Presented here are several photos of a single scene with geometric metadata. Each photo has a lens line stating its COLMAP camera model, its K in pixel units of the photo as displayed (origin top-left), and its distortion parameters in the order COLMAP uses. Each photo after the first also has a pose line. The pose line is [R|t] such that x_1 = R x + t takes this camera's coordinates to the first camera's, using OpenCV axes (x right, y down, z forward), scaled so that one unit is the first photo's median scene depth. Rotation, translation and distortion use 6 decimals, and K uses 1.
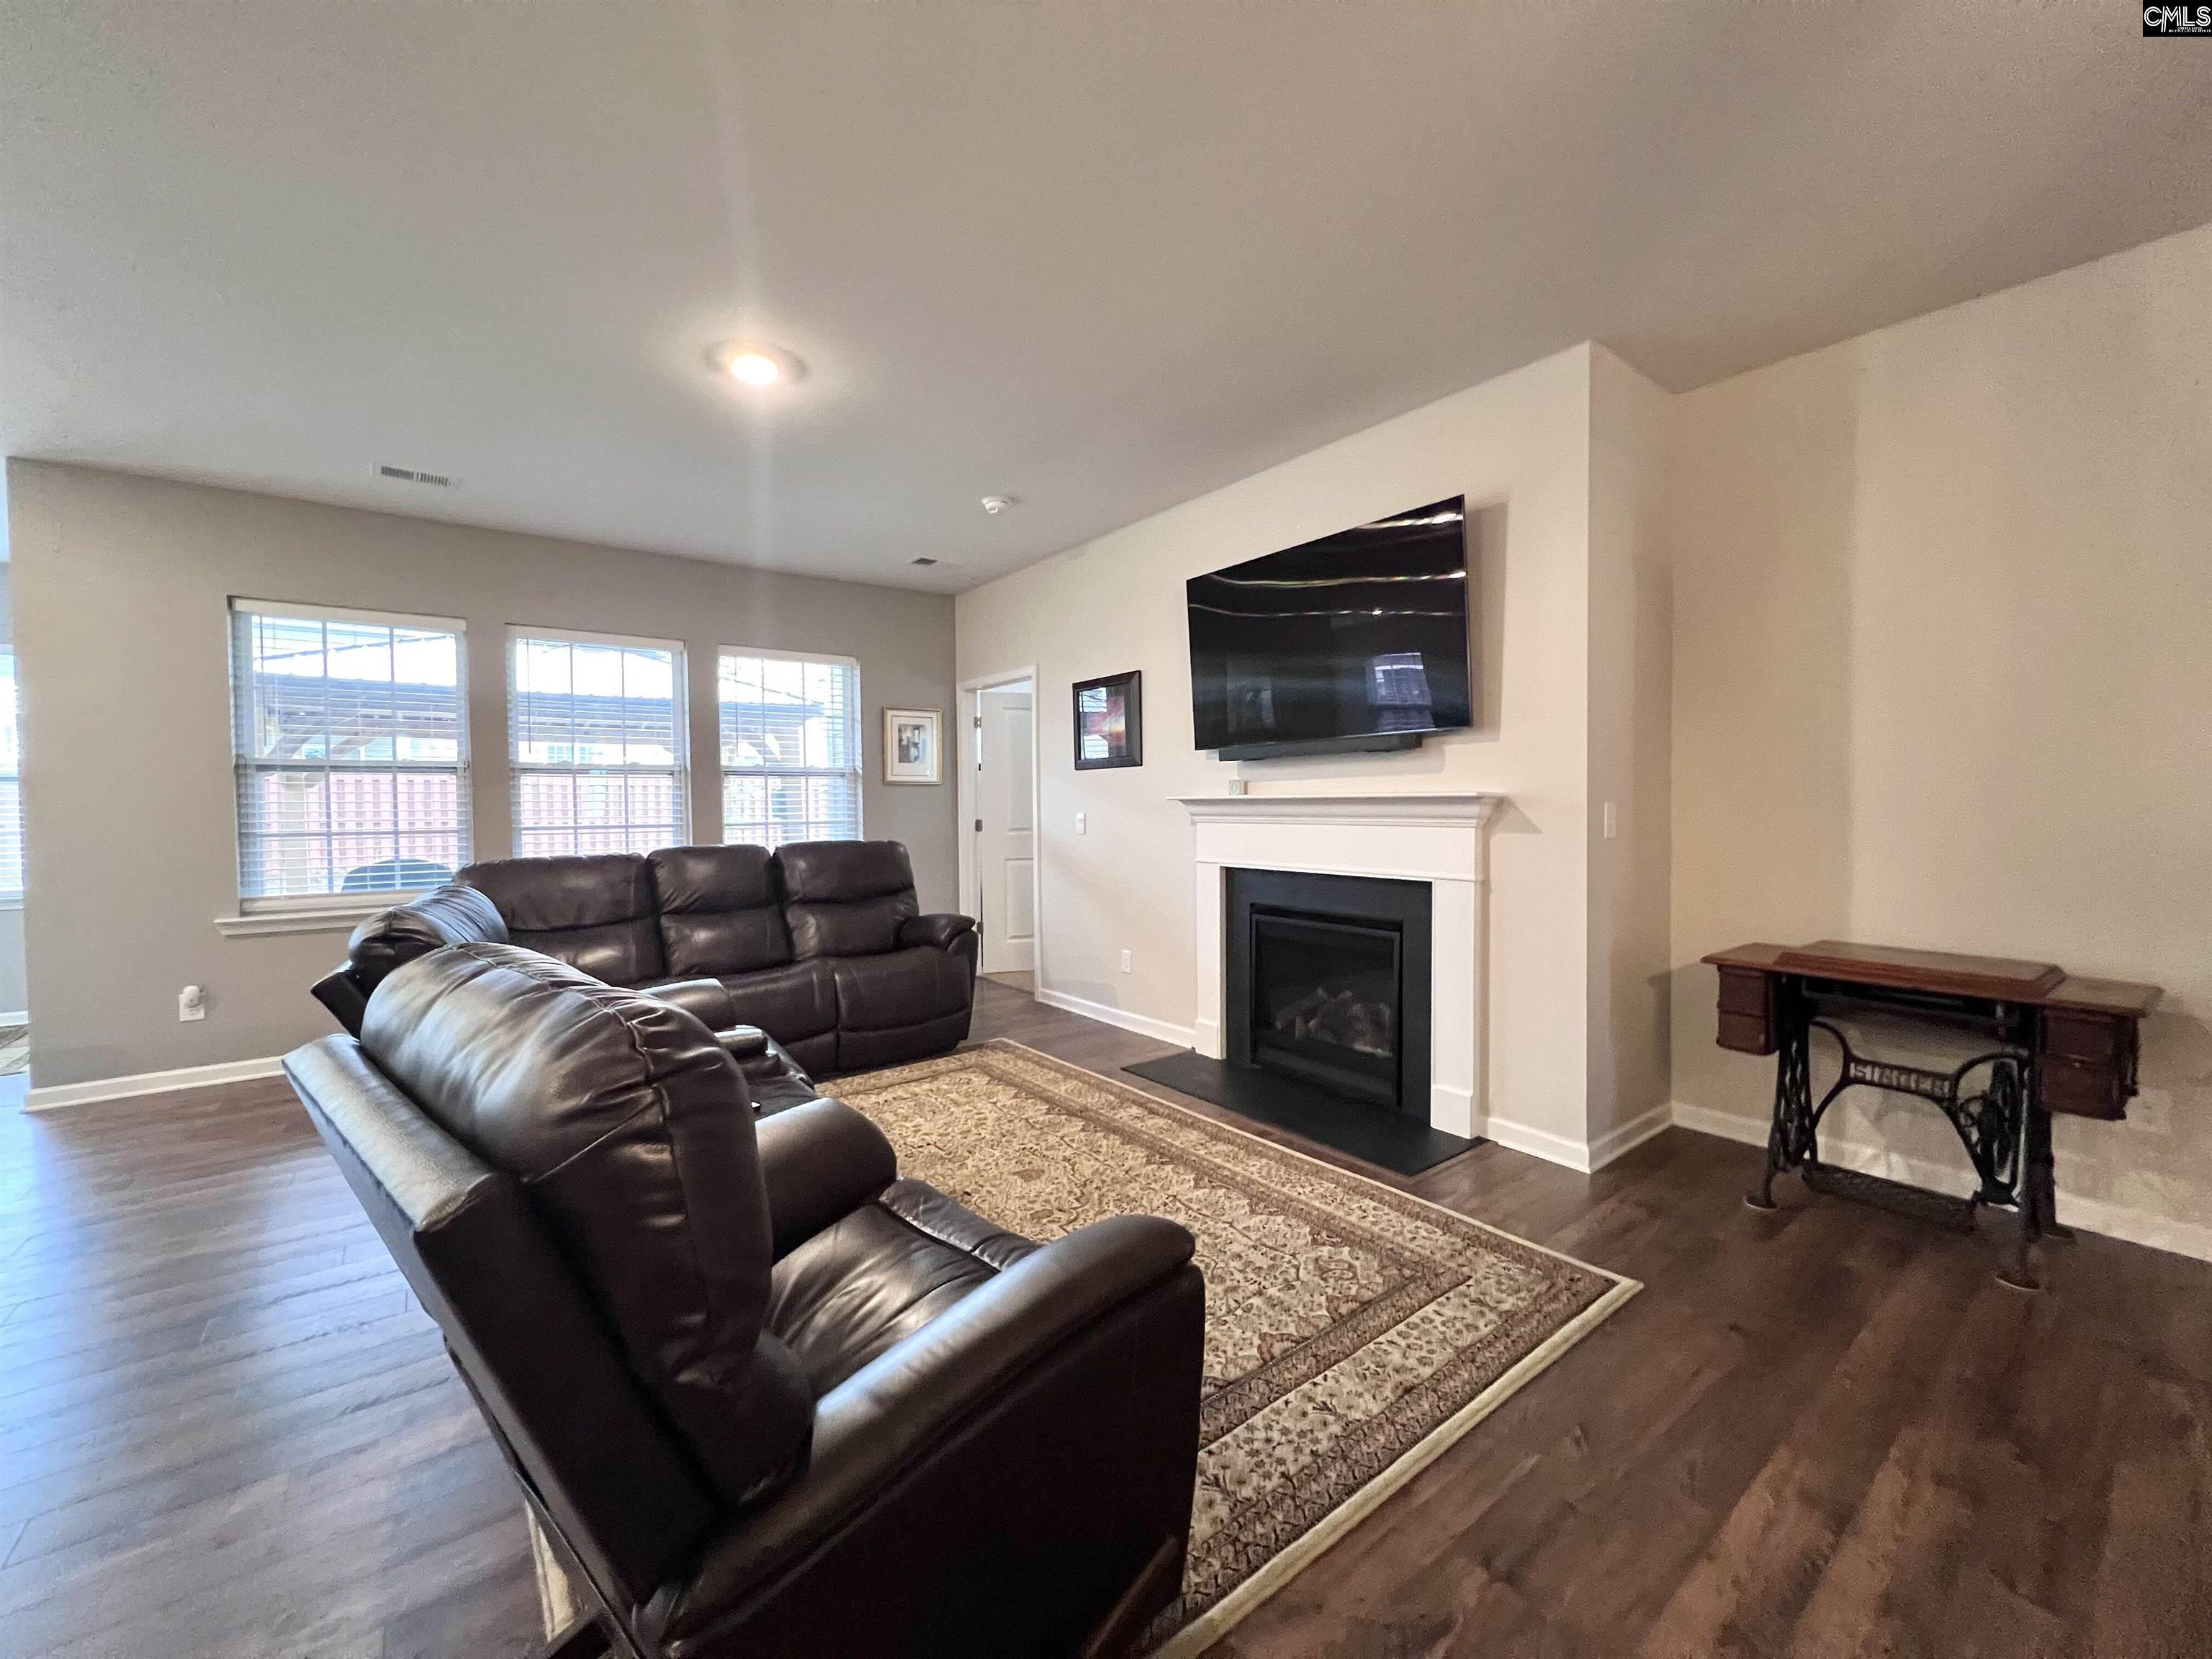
lens RADIAL K [[876.0, 0, 1099.4], [0, 876.0, 827.4], [0, 0, 1]] dist [-0.001422, 0.000114]
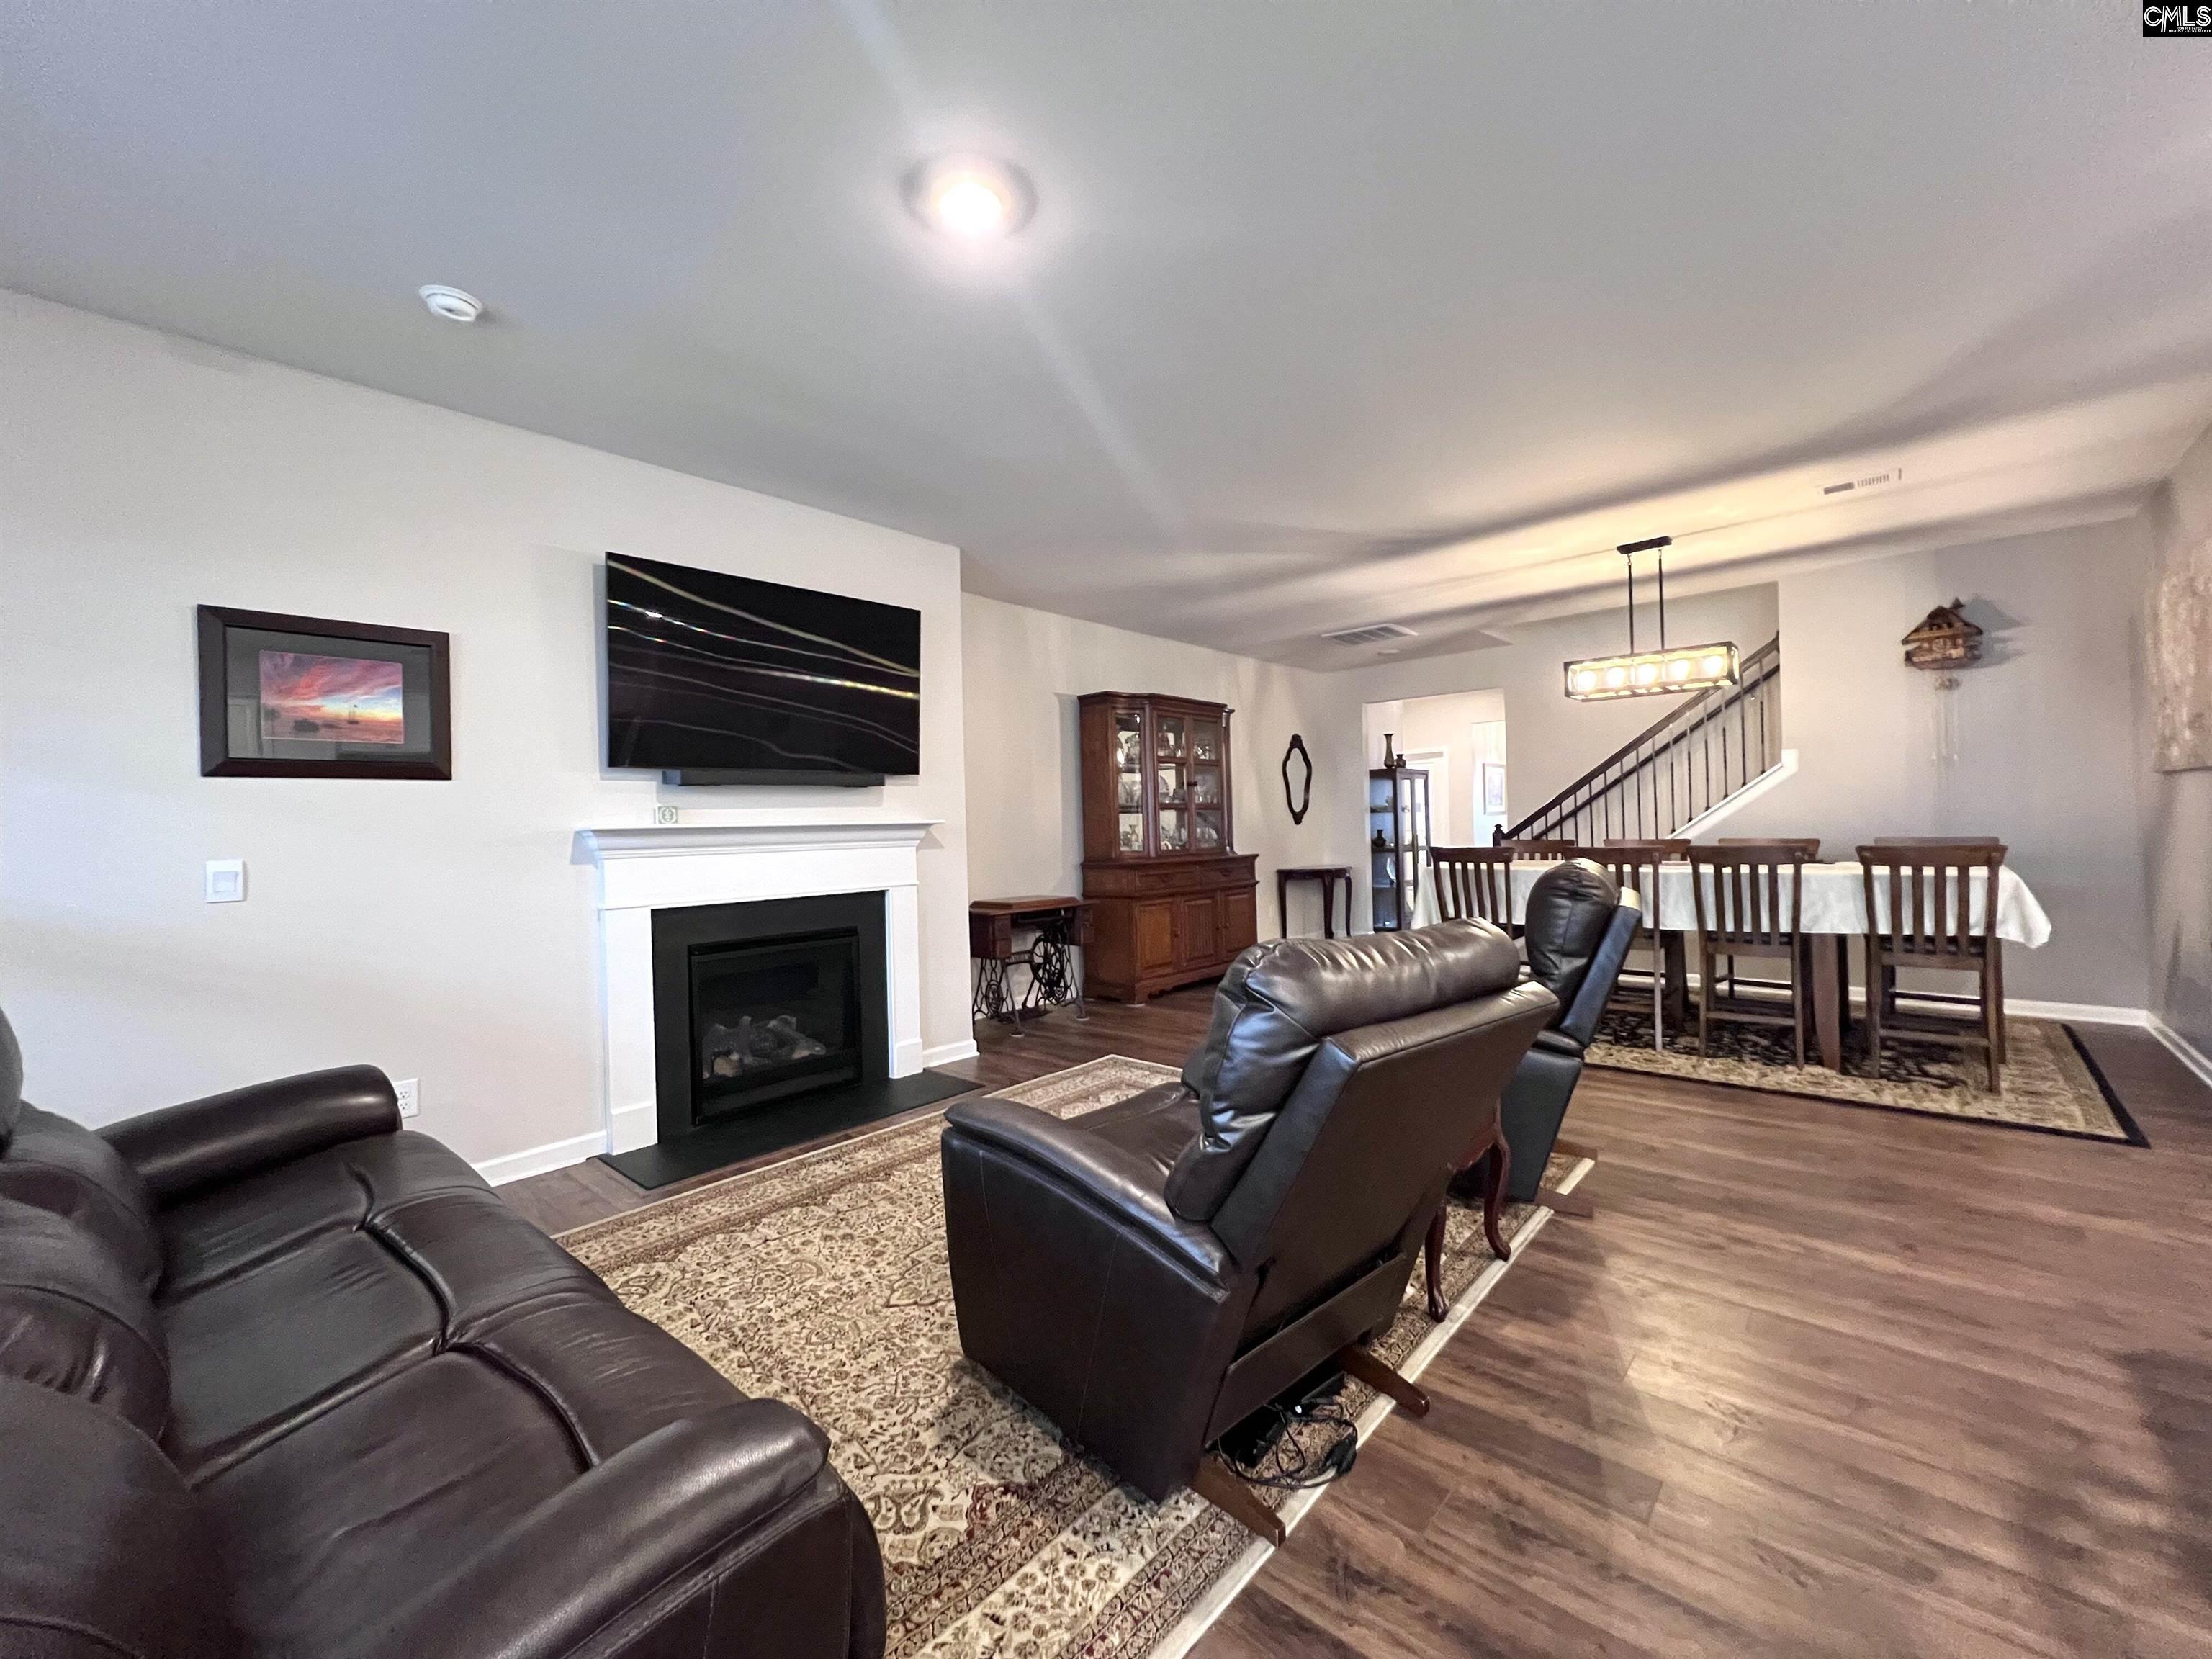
lens RADIAL K [[894.4, 0, 1099.3], [0, 894.4, 828.3], [0, 0, 1]] dist [-0.003110, 0.000733]
pose [[-0.177299, 0.010696, 0.984099, -0.889306], [0.057522, 0.998344, -0.000487, -0.008700], [-0.982475, 0.056521, -0.177620, 0.832676]]
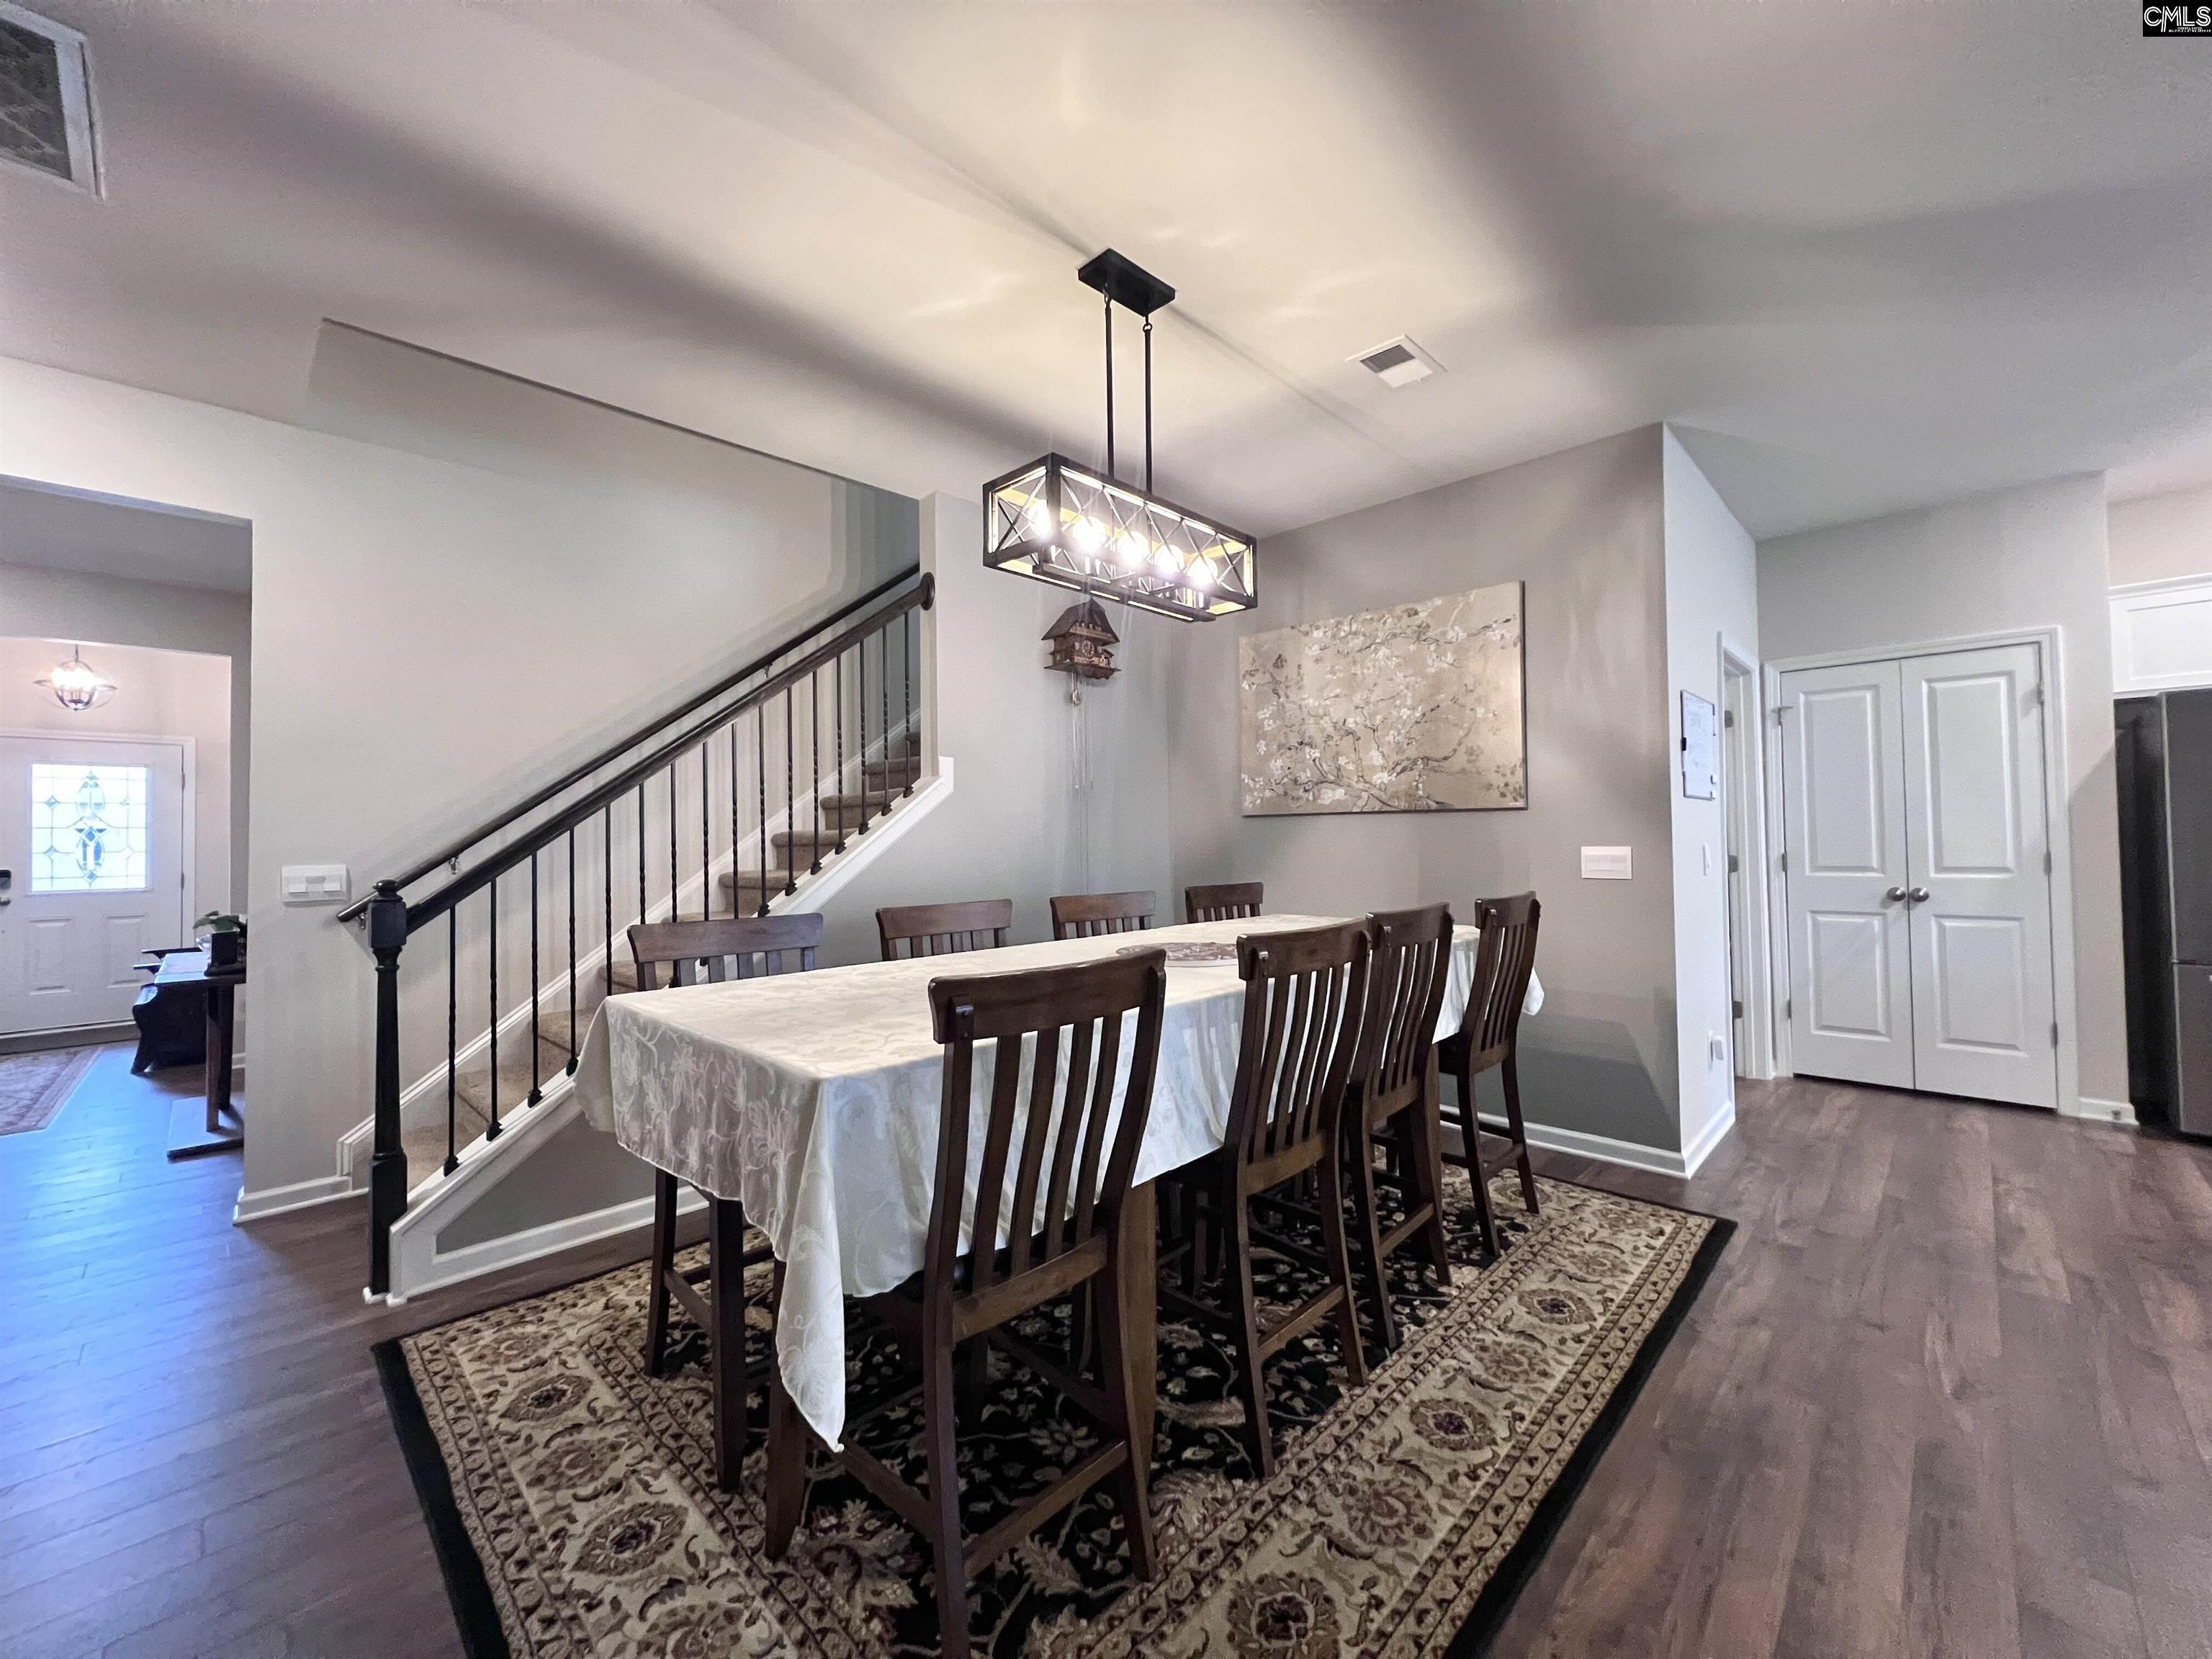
lens RADIAL K [[876.0, 0, 1109.9], [0, 876.0, 822.4], [0, 0, 1]] dist [-0.001422, 0.000114]
pose [[-0.989405, 0.022500, -0.143429, 0.398423], [0.020802, 0.999695, 0.013327, -0.013368], [0.143686, 0.010202, -0.989571, 0.379212]]
